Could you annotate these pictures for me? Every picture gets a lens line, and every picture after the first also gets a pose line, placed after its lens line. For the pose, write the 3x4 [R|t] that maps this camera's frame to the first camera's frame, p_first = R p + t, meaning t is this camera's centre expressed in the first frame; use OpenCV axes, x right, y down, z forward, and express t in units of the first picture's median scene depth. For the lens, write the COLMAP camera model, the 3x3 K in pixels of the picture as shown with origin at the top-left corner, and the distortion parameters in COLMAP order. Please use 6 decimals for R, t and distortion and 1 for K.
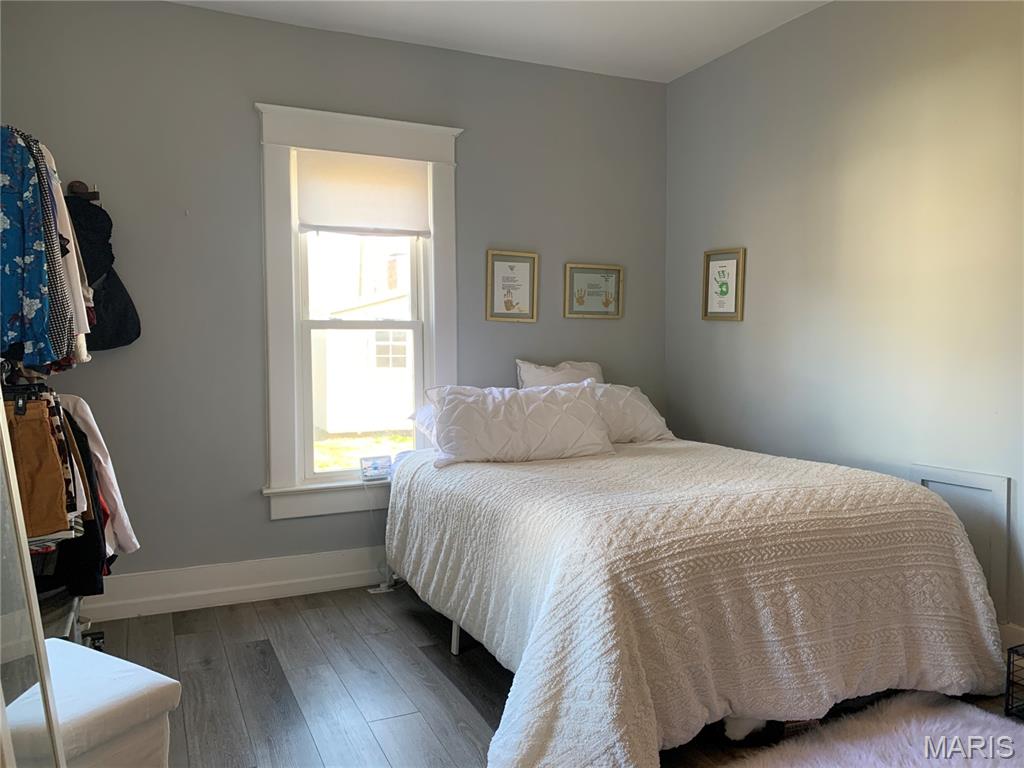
lens RADIAL K [[775.2, 0, 507.8], [0, 775.2, 380.8], [0, 0, 1]] dist [0.069187, -0.123263]
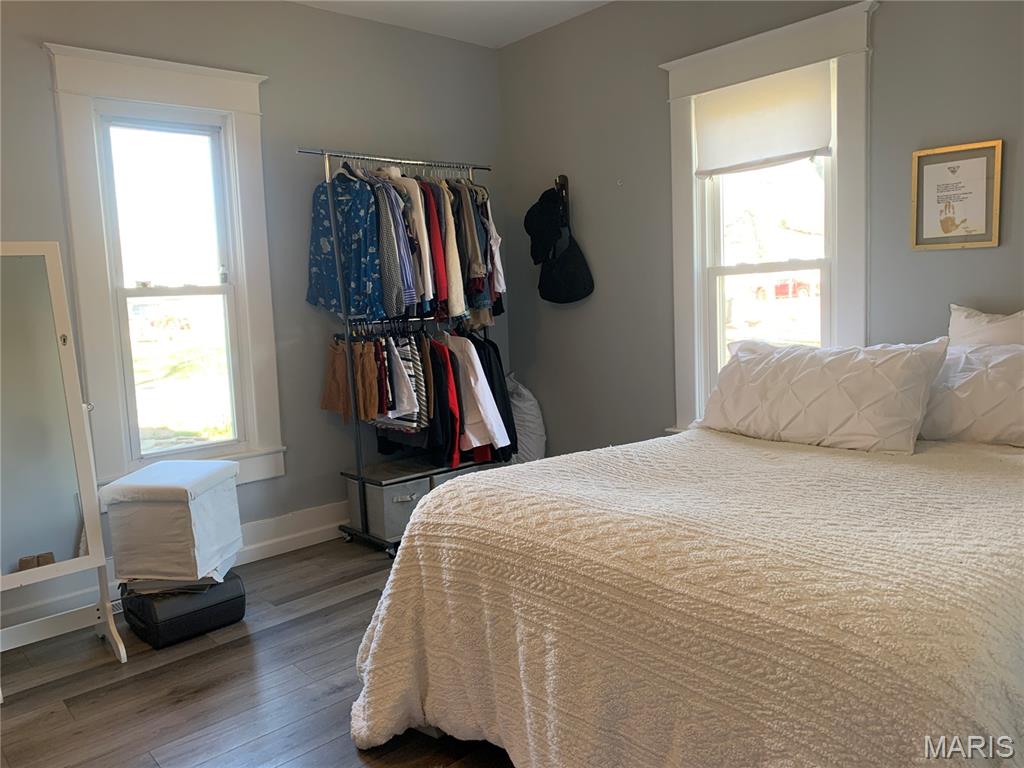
lens RADIAL K [[775.2, 0, 507.8], [0, 775.2, 380.8], [0, 0, 1]] dist [0.069187, -0.123263]
pose [[0.275496, 0.091606, -0.956927, 0.658976], [0.003237, 0.995355, 0.096217, -0.031328], [0.961297, -0.029604, 0.273920, 0.487348]]
